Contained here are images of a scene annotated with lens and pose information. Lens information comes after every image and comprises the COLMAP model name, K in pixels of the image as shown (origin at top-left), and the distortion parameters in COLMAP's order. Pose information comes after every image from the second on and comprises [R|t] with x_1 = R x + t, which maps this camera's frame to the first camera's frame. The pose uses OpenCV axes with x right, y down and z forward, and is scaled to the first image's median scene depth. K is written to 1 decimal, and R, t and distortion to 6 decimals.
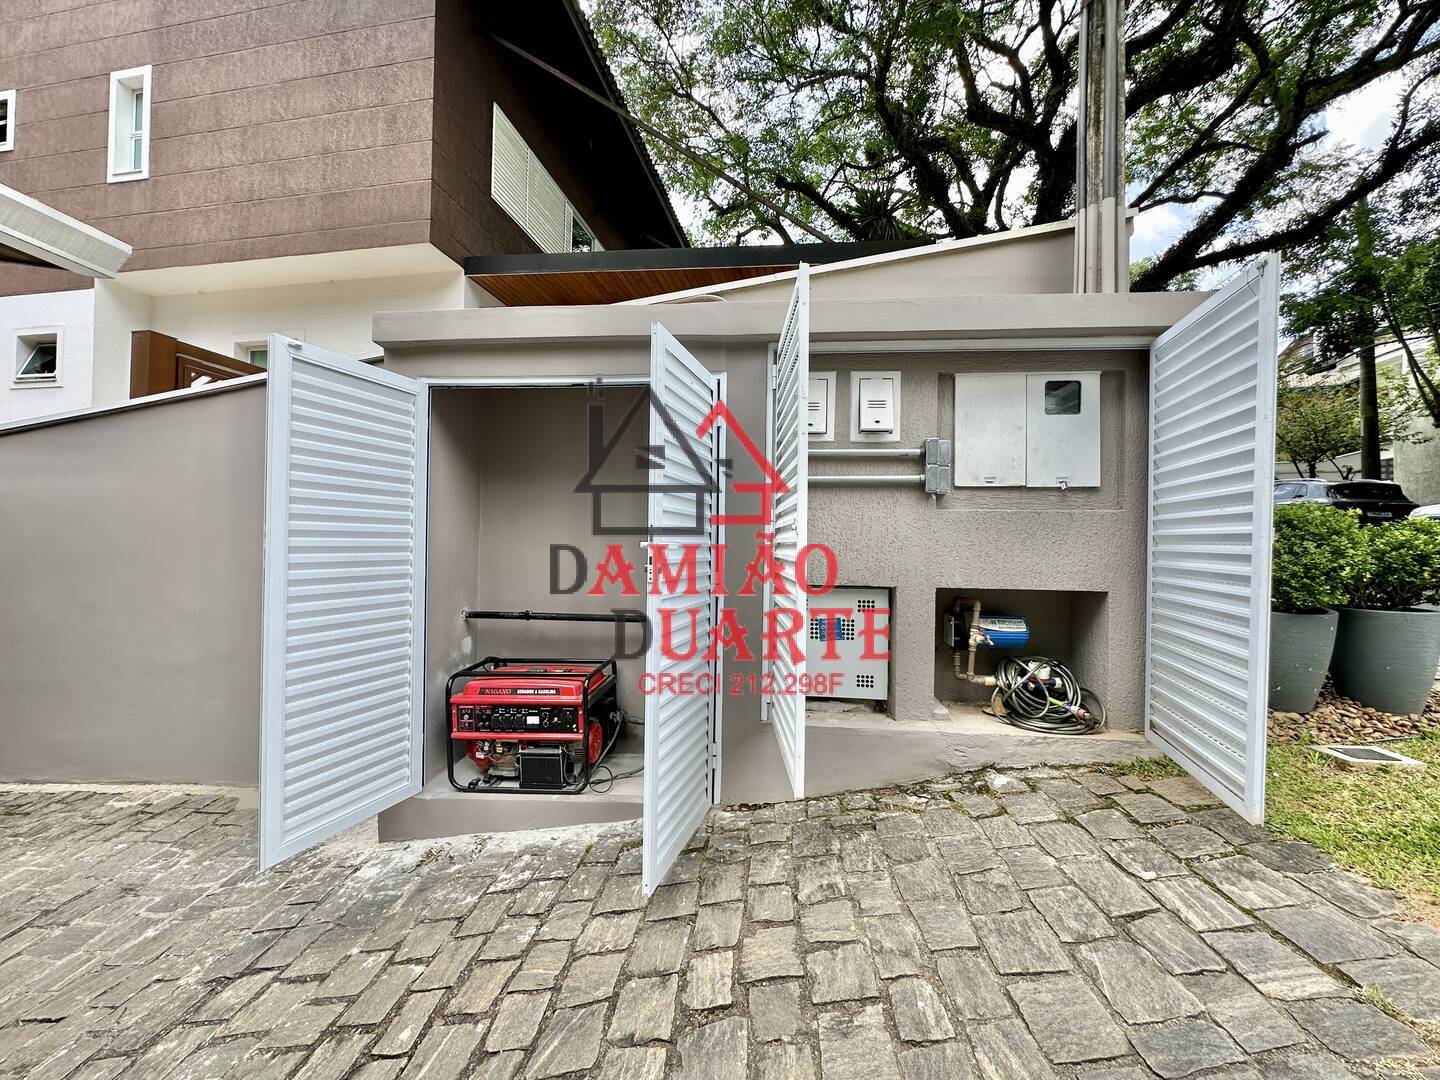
lens RADIAL K [[575.8, 0, 719.0], [0, 575.8, 537.8], [0, 0, 1]] dist [-0.003603, 0.000744]
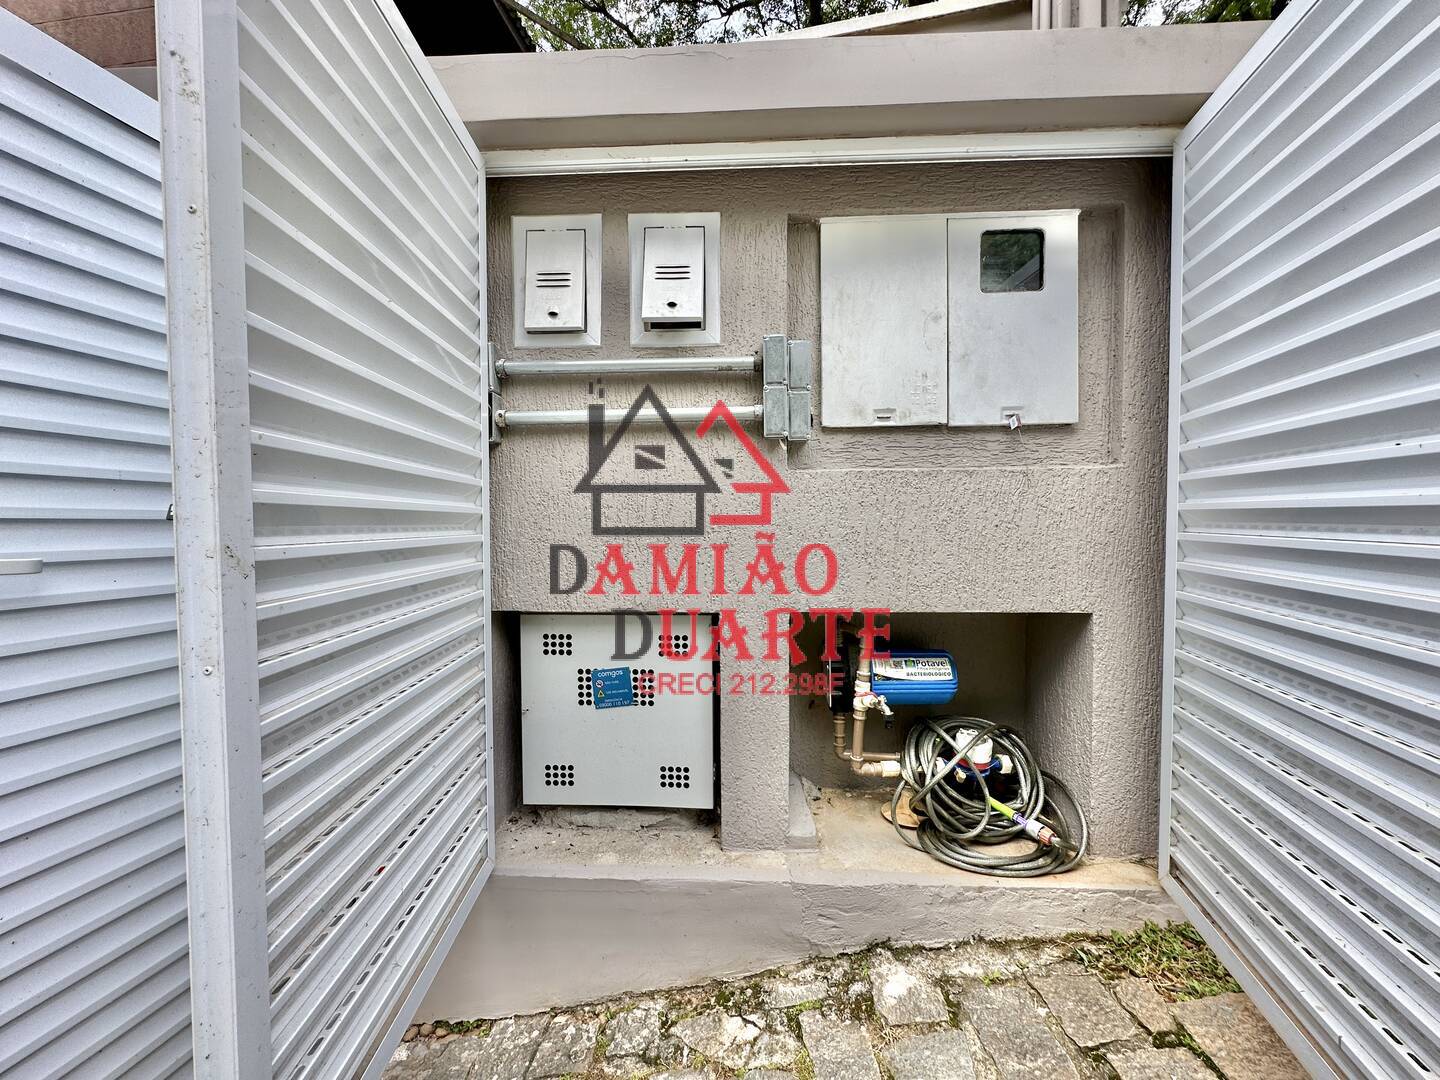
lens RADIAL K [[575.8, 0, 721.3], [0, 575.8, 534.9], [0, 0, 1]] dist [-0.003603, 0.000744]
pose [[0.998007, -0.021027, 0.059499, 0.283723], [0.019048, 0.999252, 0.033642, -0.006893], [-0.060161, -0.032441, 0.997661, 0.462287]]
